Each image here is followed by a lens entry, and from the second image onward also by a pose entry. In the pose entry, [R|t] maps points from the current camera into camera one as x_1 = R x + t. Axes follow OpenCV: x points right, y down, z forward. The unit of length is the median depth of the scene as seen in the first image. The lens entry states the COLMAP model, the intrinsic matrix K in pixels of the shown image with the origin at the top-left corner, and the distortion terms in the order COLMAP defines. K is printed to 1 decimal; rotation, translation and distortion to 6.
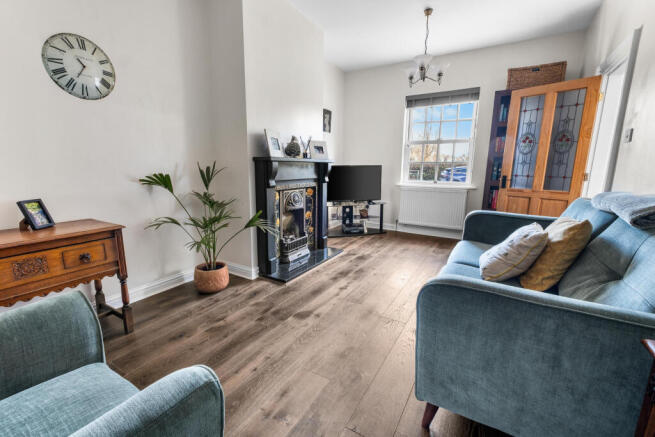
lens RADIAL K [[291.1, 0, 322.1], [0, 291.1, 220.8], [0, 0, 1]] dist [0.000086, -0.000018]
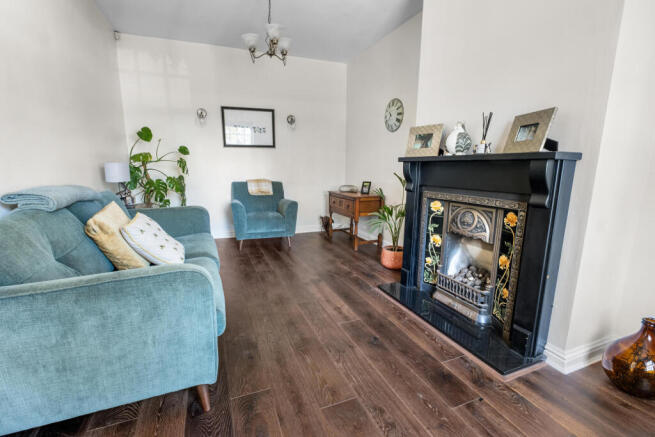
lens RADIAL K [[291.1, 0, 322.1], [0, 291.1, 220.8], [0, 0, 1]] dist [0.000086, -0.000018]
pose [[-0.611318, 0.135409, -0.779715, 0.626737], [-0.157556, 0.944705, 0.287591, -0.216565], [0.775543, 0.298659, -0.556180, 1.166021]]
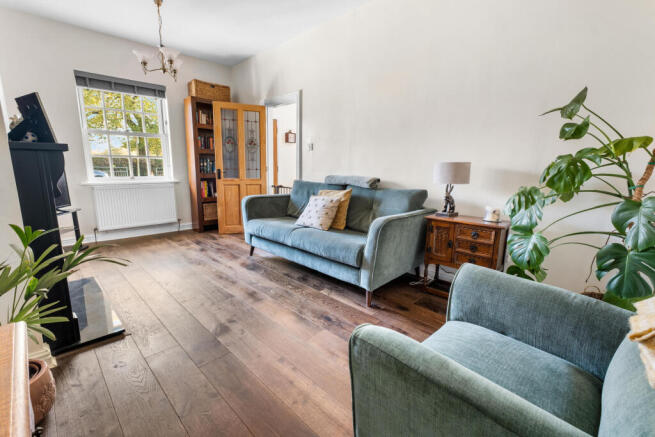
lens RADIAL K [[291.1, 0, 322.1], [0, 291.1, 220.8], [0, 0, 1]] dist [0.000086, -0.000018]
pose [[0.235458, -0.190260, 0.953080, -0.532824], [0.167427, 0.973931, 0.153060, -0.059570], [-0.957355, 0.123532, 0.261174, 0.293802]]
